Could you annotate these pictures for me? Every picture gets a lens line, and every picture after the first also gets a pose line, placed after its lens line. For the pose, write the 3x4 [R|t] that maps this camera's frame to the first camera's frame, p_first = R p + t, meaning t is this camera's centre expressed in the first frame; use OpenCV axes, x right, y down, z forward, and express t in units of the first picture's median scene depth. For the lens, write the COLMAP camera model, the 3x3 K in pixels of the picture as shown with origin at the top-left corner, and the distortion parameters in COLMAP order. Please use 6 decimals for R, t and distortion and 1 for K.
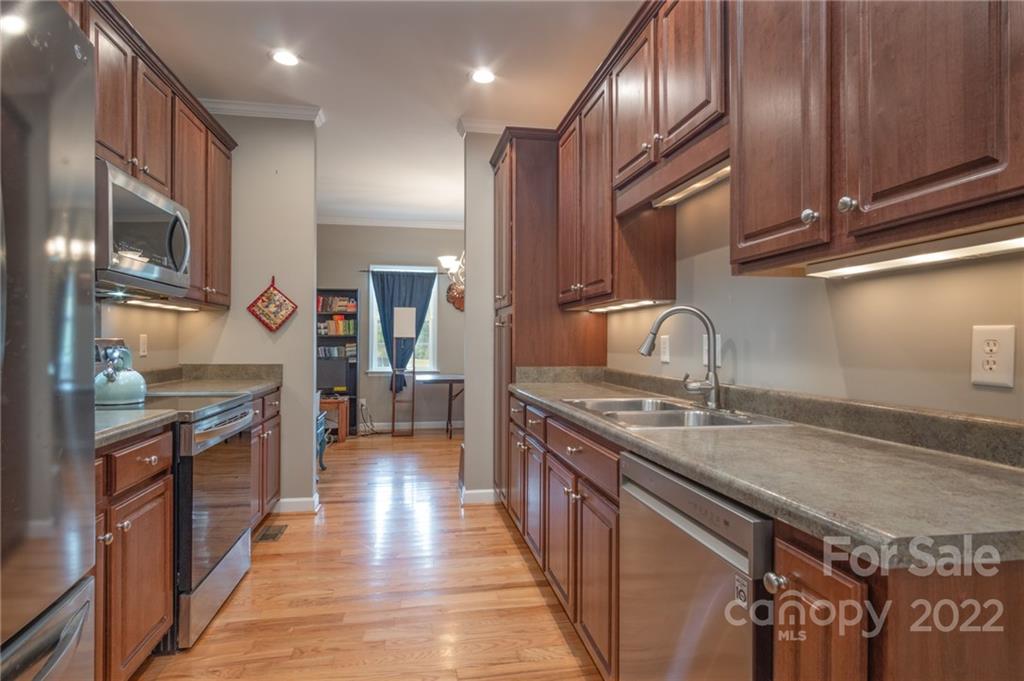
lens RADIAL K [[544.9, 0, 511.3], [0, 544.9, 341.4], [0, 0, 1]] dist [-0.018402, -0.000264]
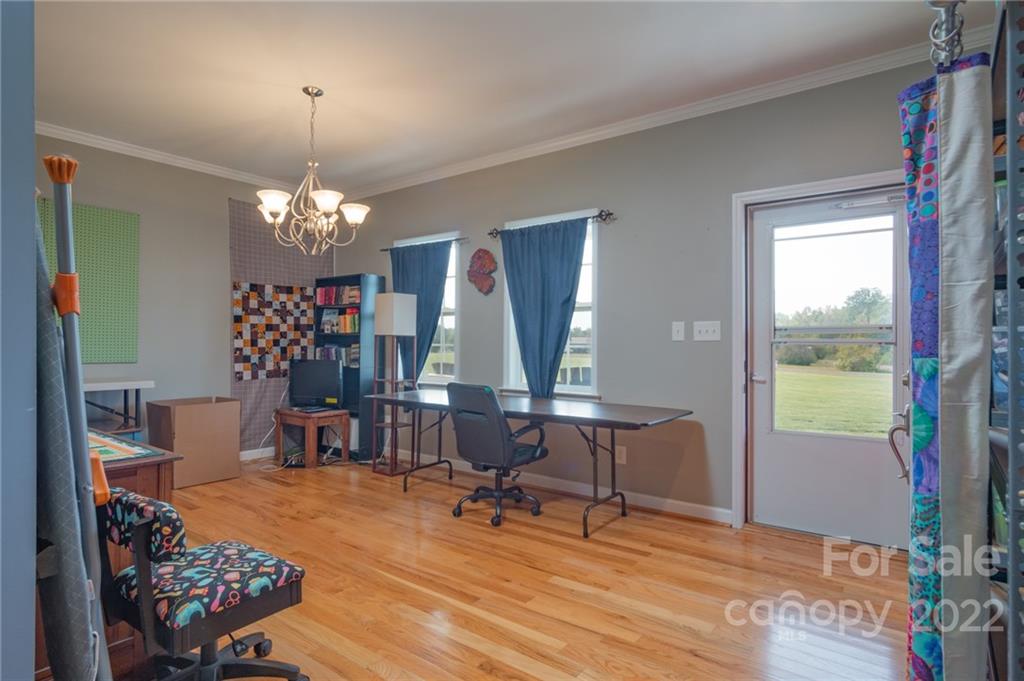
lens RADIAL K [[544.9, 0, 511.3], [0, 544.9, 341.4], [0, 0, 1]] dist [-0.018402, -0.000264]
pose [[0.669560, 0.001930, -0.742756, 0.439738], [-0.002594, 0.999997, 0.000261, -0.000538], [0.742754, 0.001752, 0.669562, 0.640489]]
